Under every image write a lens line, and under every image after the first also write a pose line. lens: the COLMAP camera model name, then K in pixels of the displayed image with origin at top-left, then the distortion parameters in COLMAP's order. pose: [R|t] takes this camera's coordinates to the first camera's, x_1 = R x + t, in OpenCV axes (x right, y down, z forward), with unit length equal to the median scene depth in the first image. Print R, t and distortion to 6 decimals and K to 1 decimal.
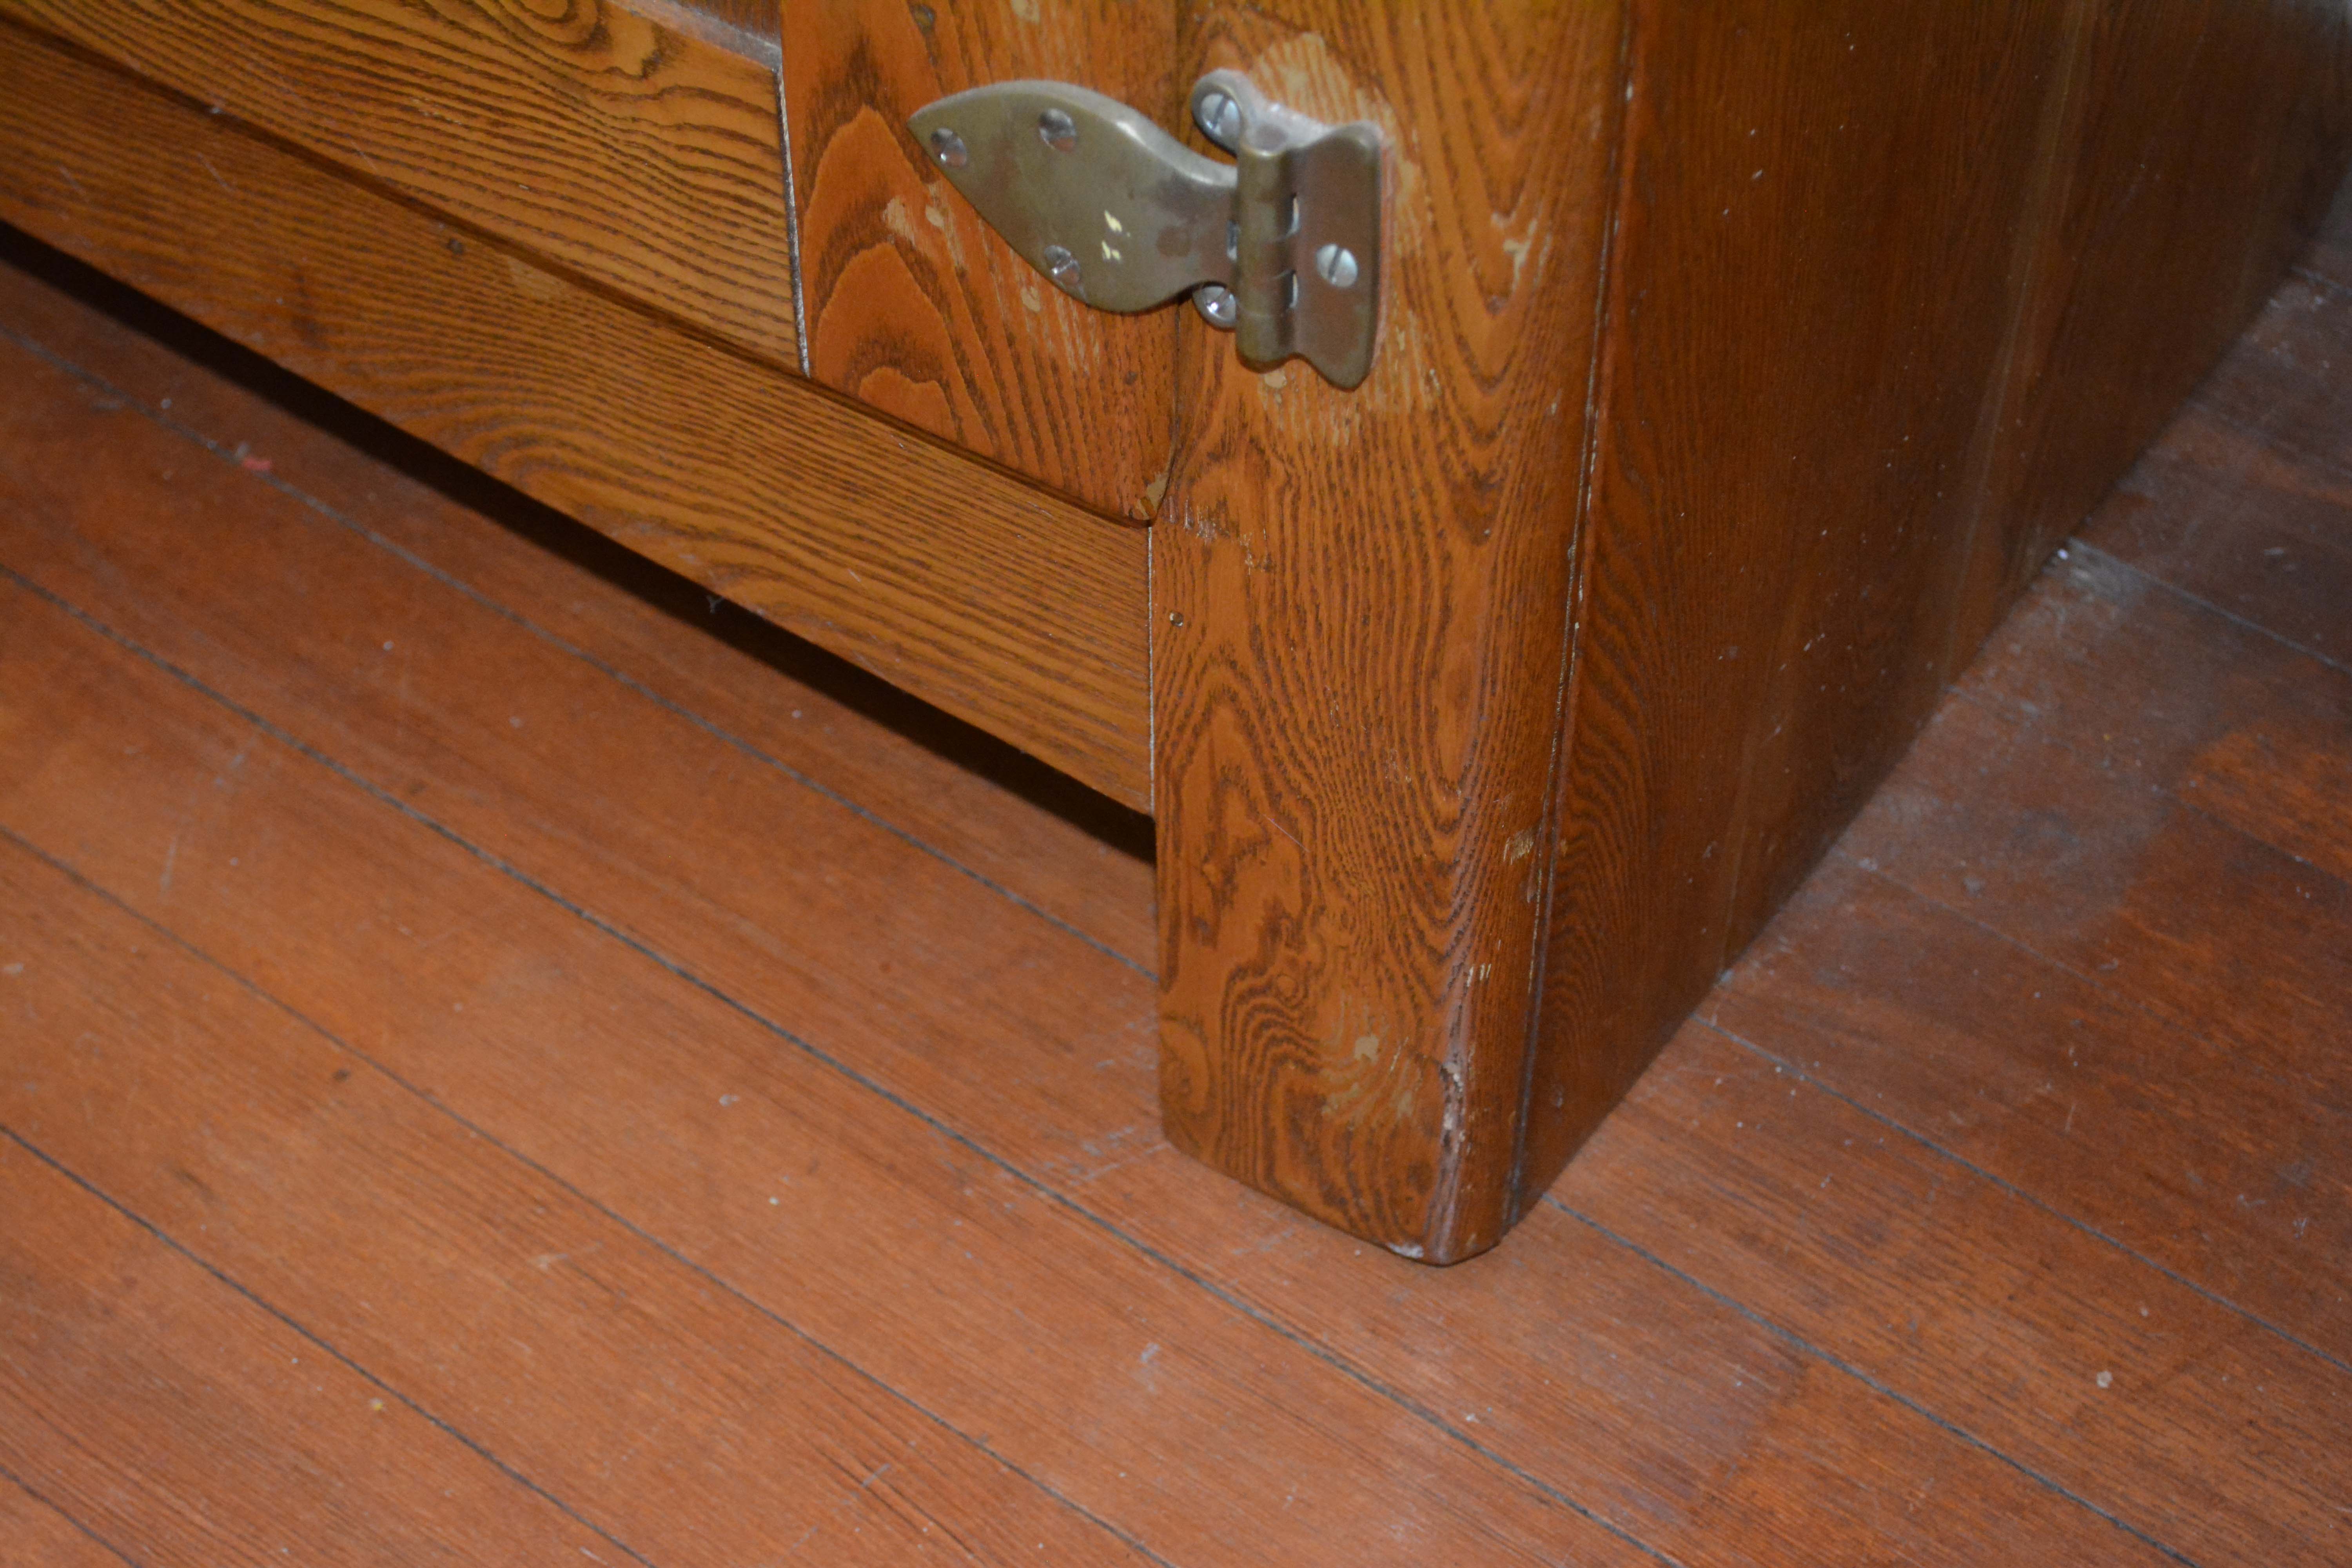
lens RADIAL K [[4220.5, 0, 1176.0], [0, 4220.5, 784.0], [0, 0, 1]] dist [0.019182, -0.125175]
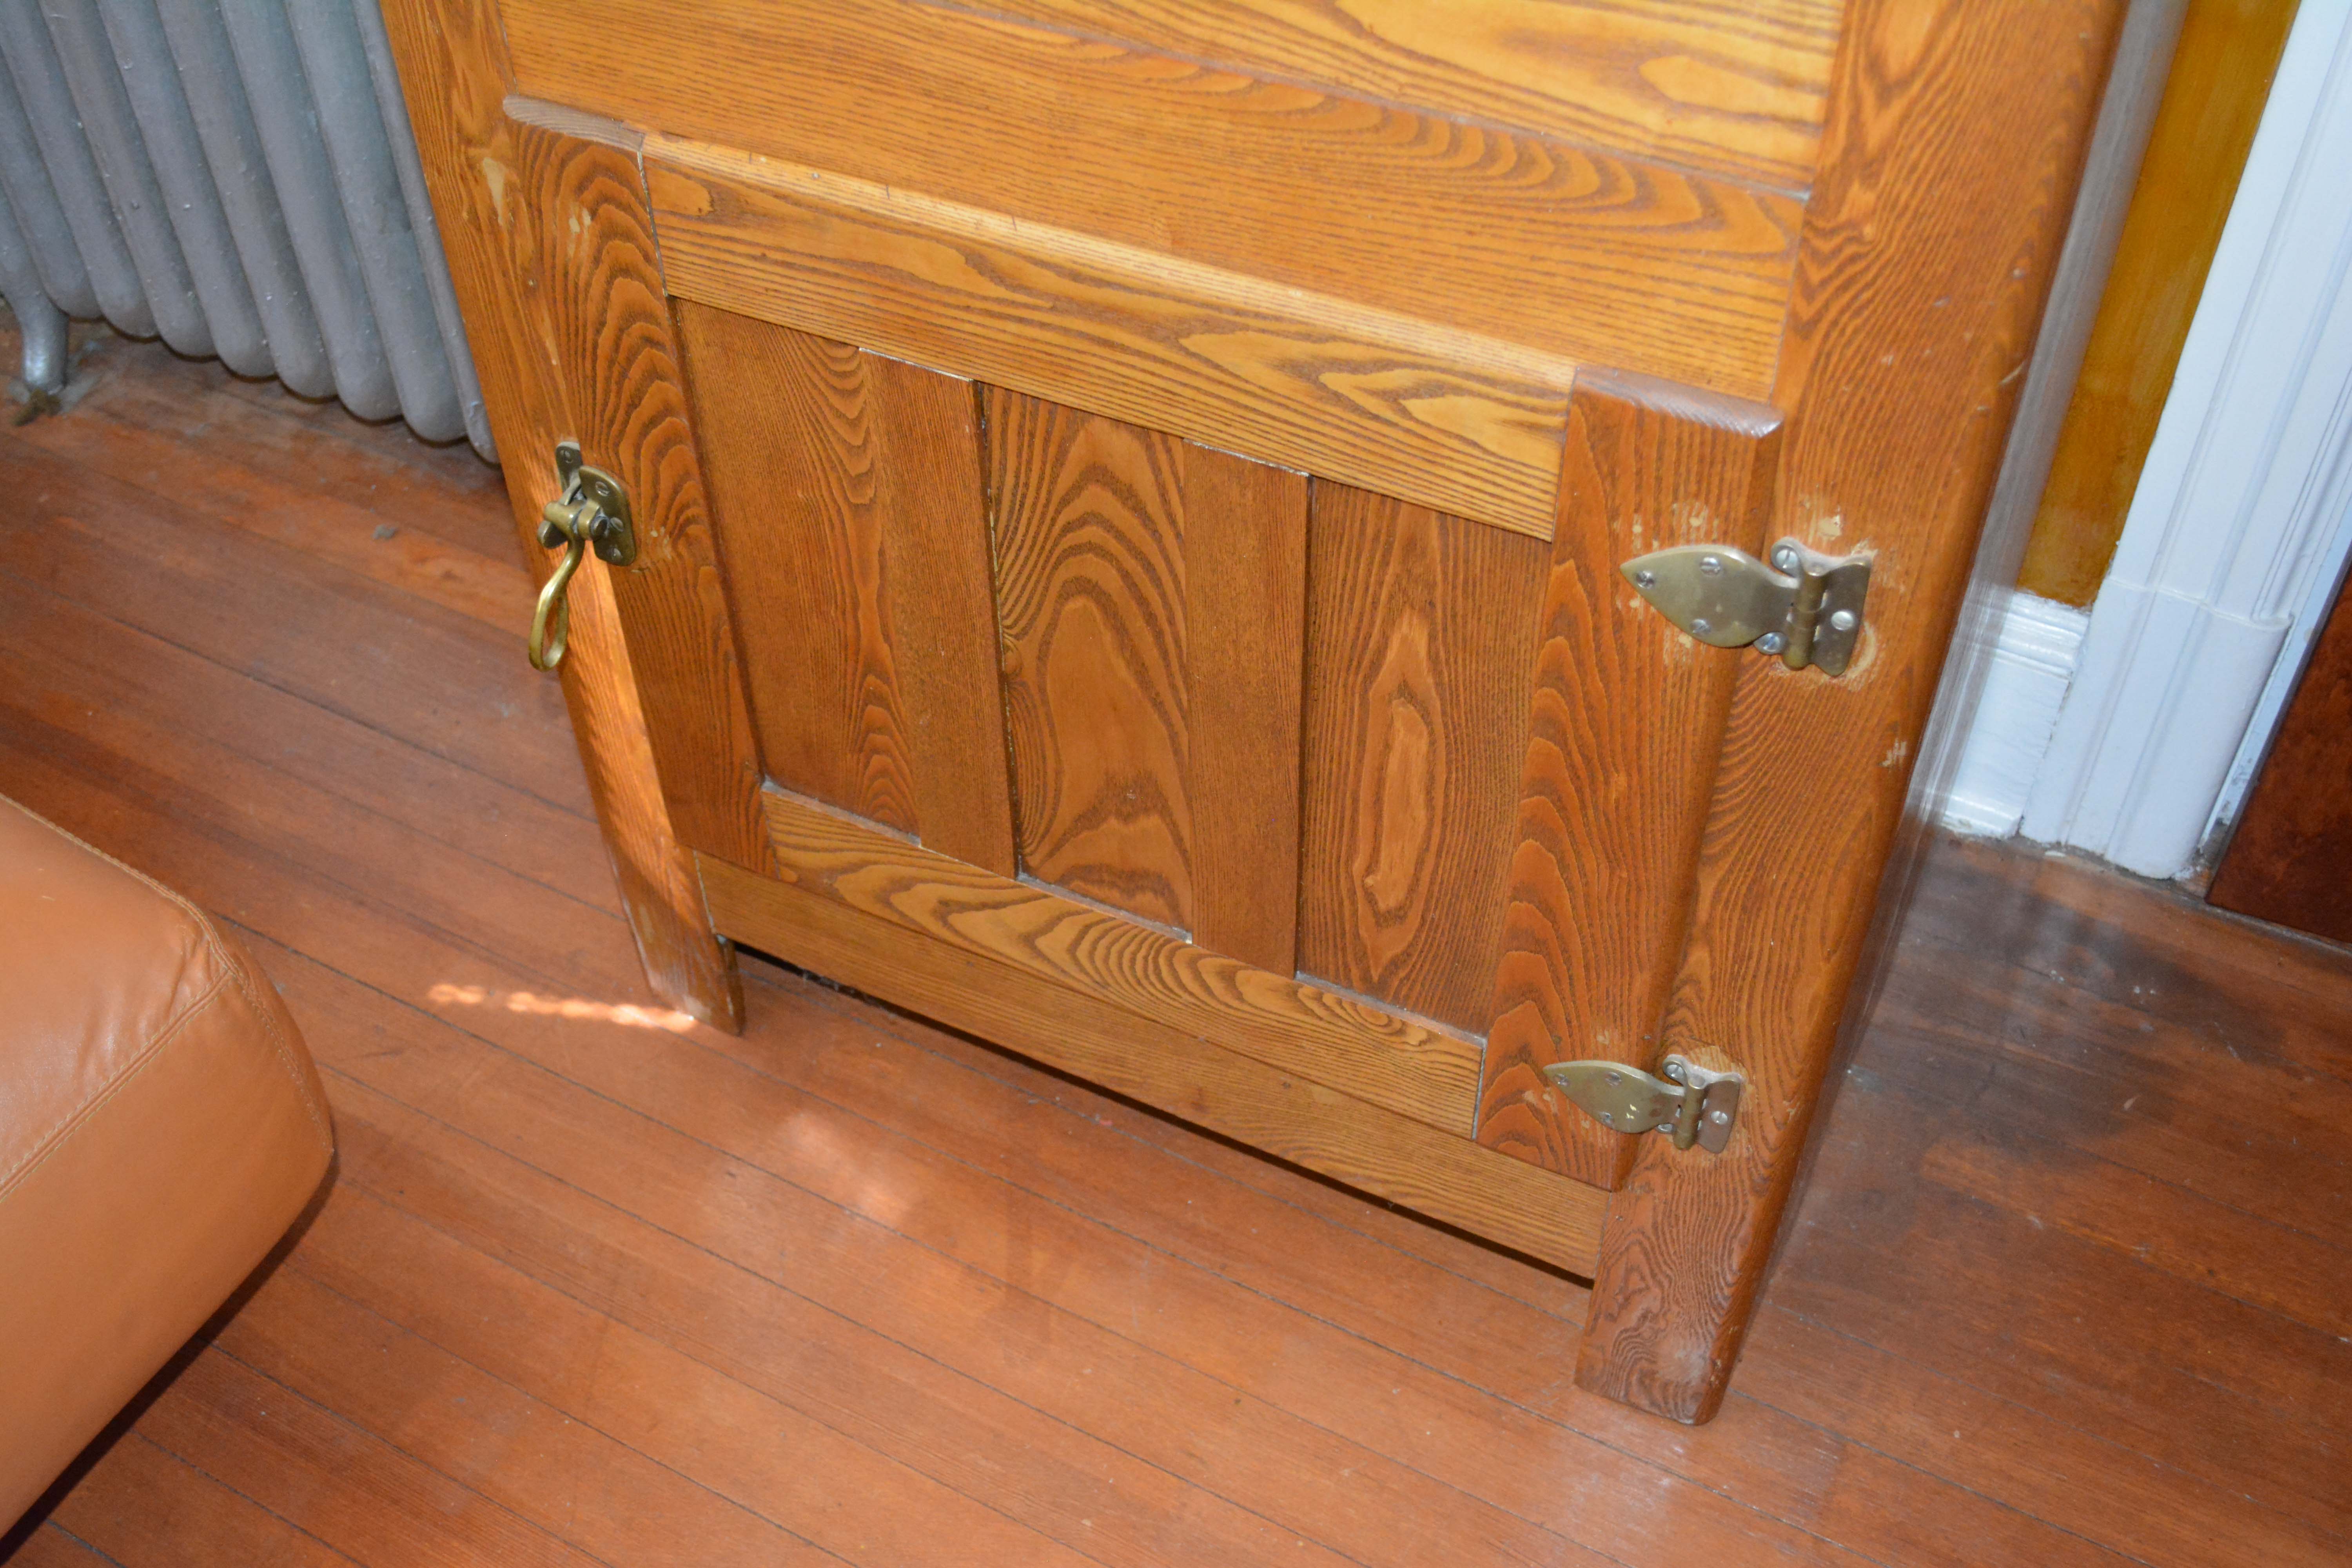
lens RADIAL K [[2309.1, 0, 1166.8], [0, 2309.1, 796.6], [0, 0, 1]] dist [-0.064598, 0.003175]
pose [[0.989665, -0.113350, 0.087834, -0.336499], [0.116584, 0.992646, -0.032589, -0.256905], [-0.083494, 0.042492, 0.995602, -0.363704]]
